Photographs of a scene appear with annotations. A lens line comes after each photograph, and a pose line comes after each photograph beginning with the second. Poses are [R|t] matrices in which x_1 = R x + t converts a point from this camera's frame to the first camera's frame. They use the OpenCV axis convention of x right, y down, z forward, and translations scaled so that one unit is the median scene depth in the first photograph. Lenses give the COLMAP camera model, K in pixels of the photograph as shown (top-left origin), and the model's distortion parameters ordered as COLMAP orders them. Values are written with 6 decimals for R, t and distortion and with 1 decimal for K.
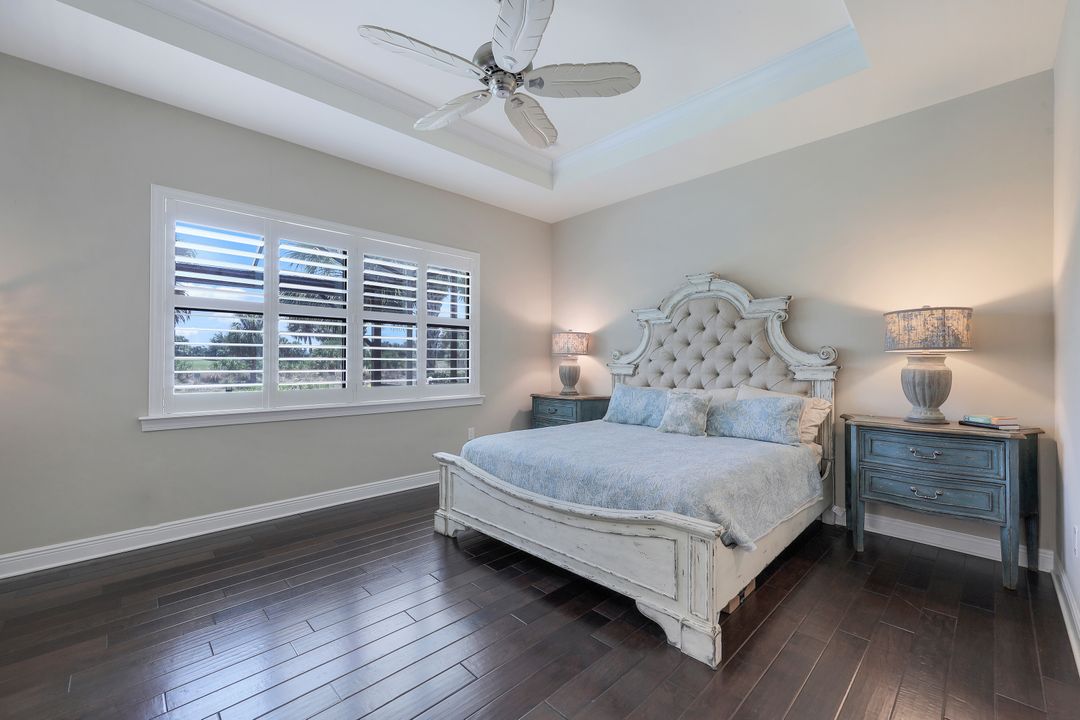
lens RADIAL K [[444.1, 0, 546.1], [0, 444.1, 356.3], [0, 0, 1]] dist [0.034410, 0.000107]
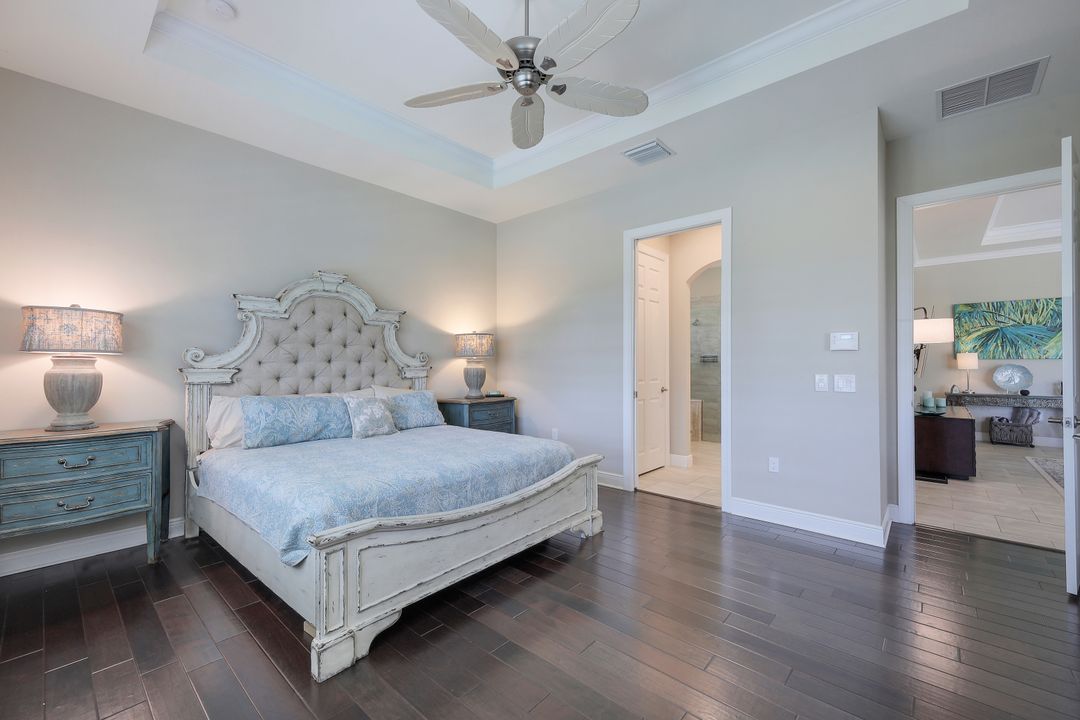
lens RADIAL K [[436.4, 0, 539.1], [0, 436.4, 357.8], [0, 0, 1]] dist [0.000369, -0.000095]
pose [[-0.054222, 0.011964, 0.998457, -0.644302], [-0.008219, 0.999889, -0.012428, 0.007099], [-0.998495, -0.008880, -0.054117, 0.631979]]
